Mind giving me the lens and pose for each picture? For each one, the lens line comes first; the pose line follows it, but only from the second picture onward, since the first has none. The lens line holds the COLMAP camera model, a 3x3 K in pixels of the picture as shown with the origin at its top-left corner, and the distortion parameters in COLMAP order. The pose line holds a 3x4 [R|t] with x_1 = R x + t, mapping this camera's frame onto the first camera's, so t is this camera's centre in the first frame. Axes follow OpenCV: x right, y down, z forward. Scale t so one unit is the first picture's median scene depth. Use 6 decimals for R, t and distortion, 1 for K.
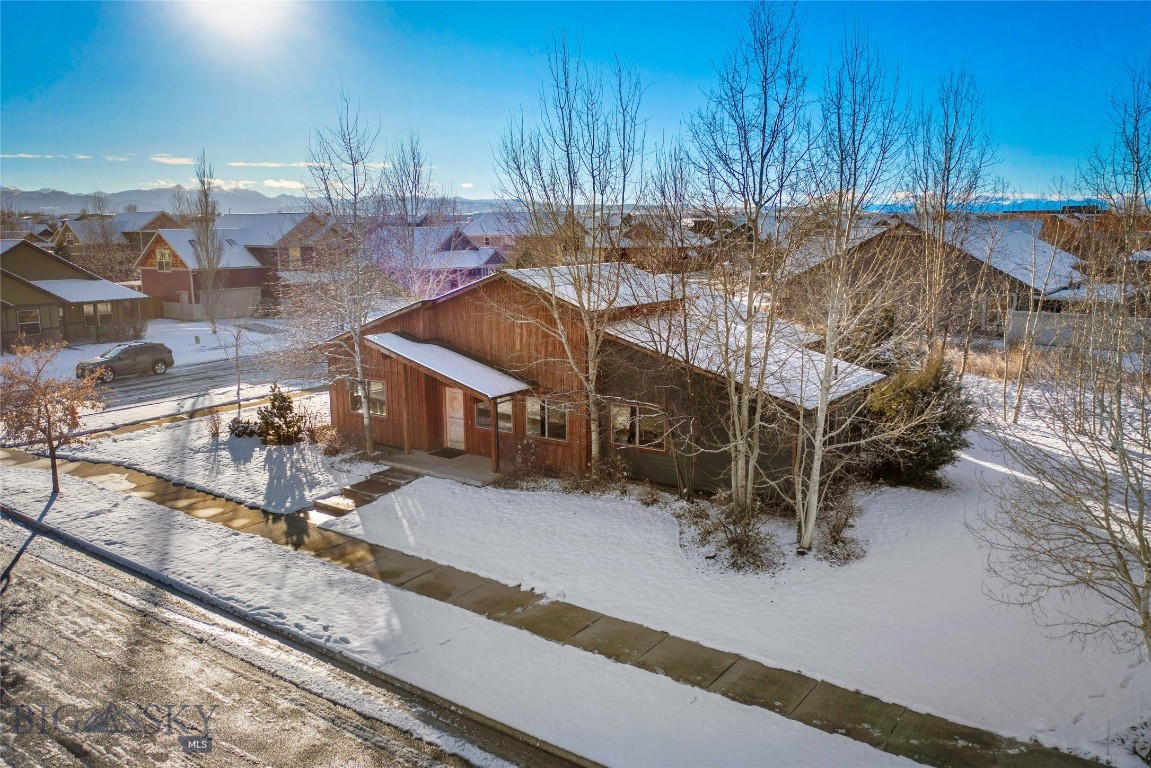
lens RADIAL K [[903.2, 0, 575.5], [0, 903.2, 384.0], [0, 0, 1]] dist [-0.017348, 0.001855]
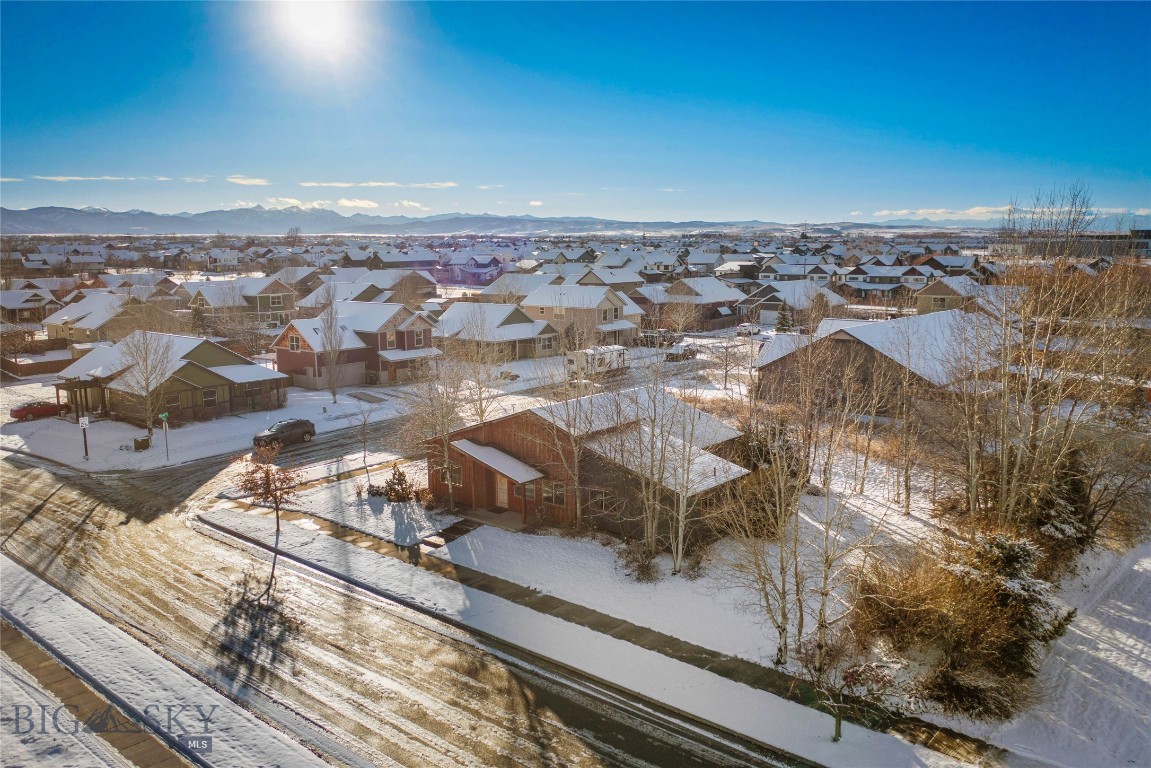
lens RADIAL K [[903.2, 0, 575.5], [0, 903.2, 384.0], [0, 0, 1]] dist [-0.017348, 0.001855]
pose [[0.997140, 0.006581, -0.075288, 0.148148], [-0.007982, 0.999800, -0.018315, -0.149341], [0.075152, 0.018864, 0.996994, -0.780067]]
